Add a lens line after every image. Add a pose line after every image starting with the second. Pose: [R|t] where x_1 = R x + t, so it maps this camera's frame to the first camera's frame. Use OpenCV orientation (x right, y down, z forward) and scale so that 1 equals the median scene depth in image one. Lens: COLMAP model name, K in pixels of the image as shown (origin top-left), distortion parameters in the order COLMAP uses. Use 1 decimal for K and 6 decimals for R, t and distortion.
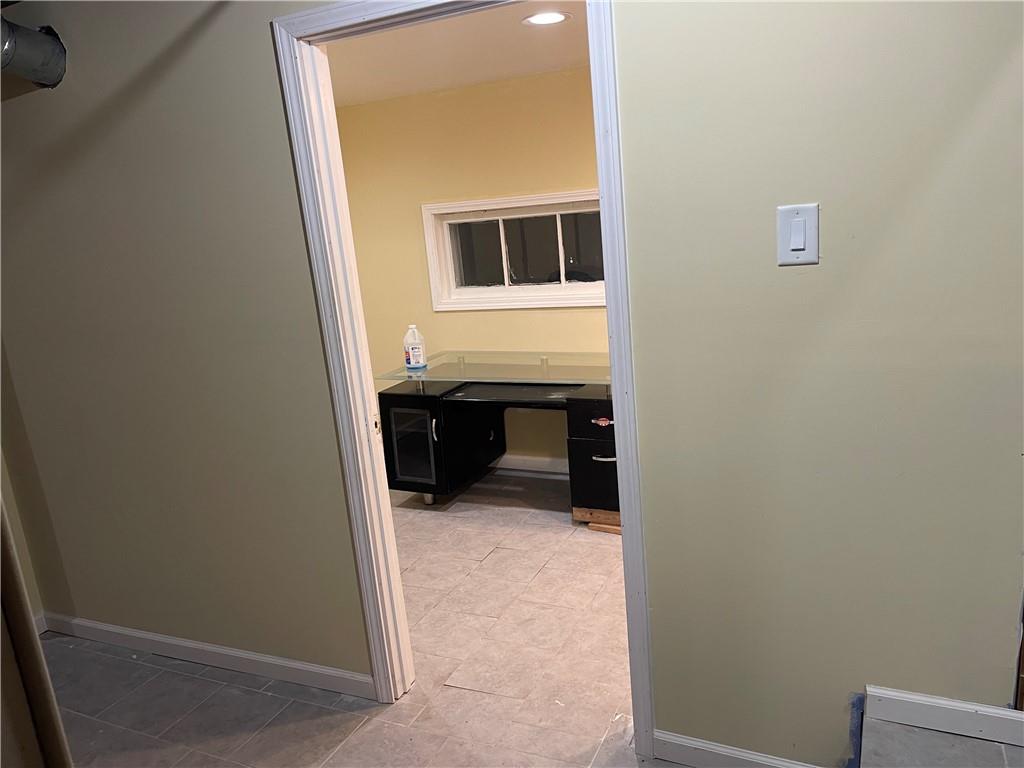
lens RADIAL K [[766.9, 0, 512.0], [0, 766.9, 384.0], [0, 0, 1]] dist [0.083681, -0.100958]
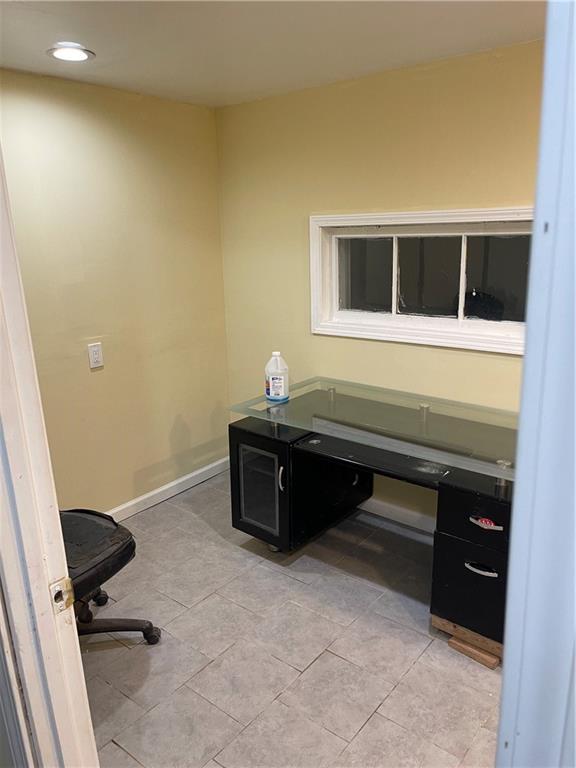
lens RADIAL K [[575.1, 0, 288.0], [0, 575.1, 384.0], [0, 0, 1]] dist [0.083681, -0.100958]
pose [[0.966187, 0.123061, -0.226580, 0.038210], [-0.110199, 0.991538, 0.068617, -0.085980], [0.233107, -0.041328, 0.971573, 0.349747]]
